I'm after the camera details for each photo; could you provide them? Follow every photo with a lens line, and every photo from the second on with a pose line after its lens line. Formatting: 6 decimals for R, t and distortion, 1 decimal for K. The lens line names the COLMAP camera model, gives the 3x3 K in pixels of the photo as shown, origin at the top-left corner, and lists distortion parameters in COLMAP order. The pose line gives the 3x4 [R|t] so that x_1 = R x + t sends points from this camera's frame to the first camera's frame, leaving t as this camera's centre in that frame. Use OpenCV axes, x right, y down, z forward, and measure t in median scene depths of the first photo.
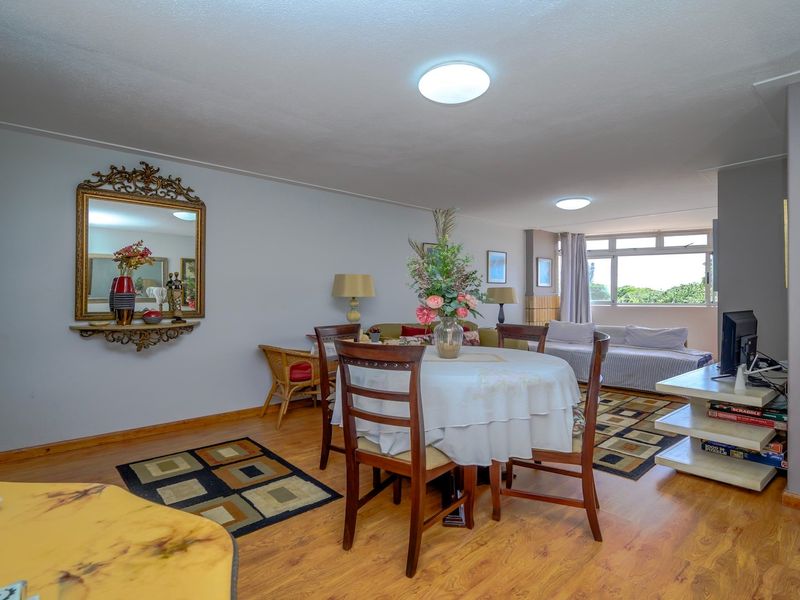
lens RADIAL K [[420.9, 0, 404.1], [0, 420.9, 303.4], [0, 0, 1]] dist [-0.003513, 0.001070]
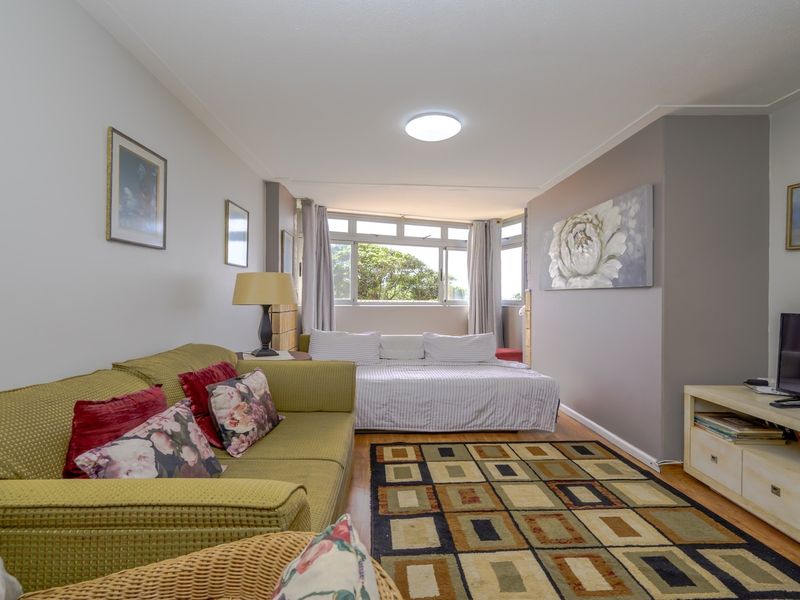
lens RADIAL K [[420.9, 0, 394.6], [0, 420.9, 293.1], [0, 0, 1]] dist [-0.003513, 0.001070]
pose [[0.652340, 0.008737, 0.757876, -0.048961], [0.006677, 0.999829, -0.017273, -0.003812], [-0.757897, 0.016328, 0.652170, 0.464020]]
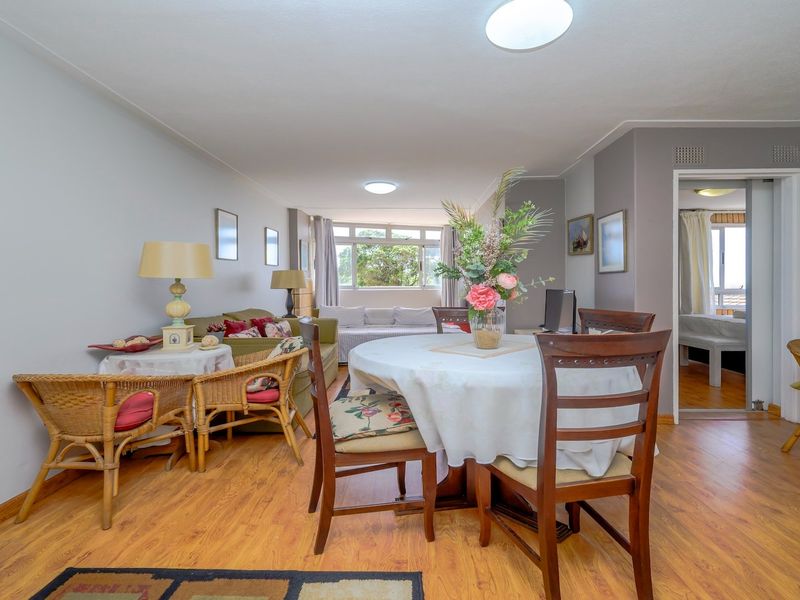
lens RADIAL K [[420.9, 0, 401.3], [0, 420.9, 292.9], [0, 0, 1]] dist [-0.003513, 0.001070]
pose [[0.685606, -0.020633, 0.727681, -0.216331], [0.015345, 0.999786, 0.013890, 0.000860], [-0.727811, 0.001644, 0.685775, 0.187719]]
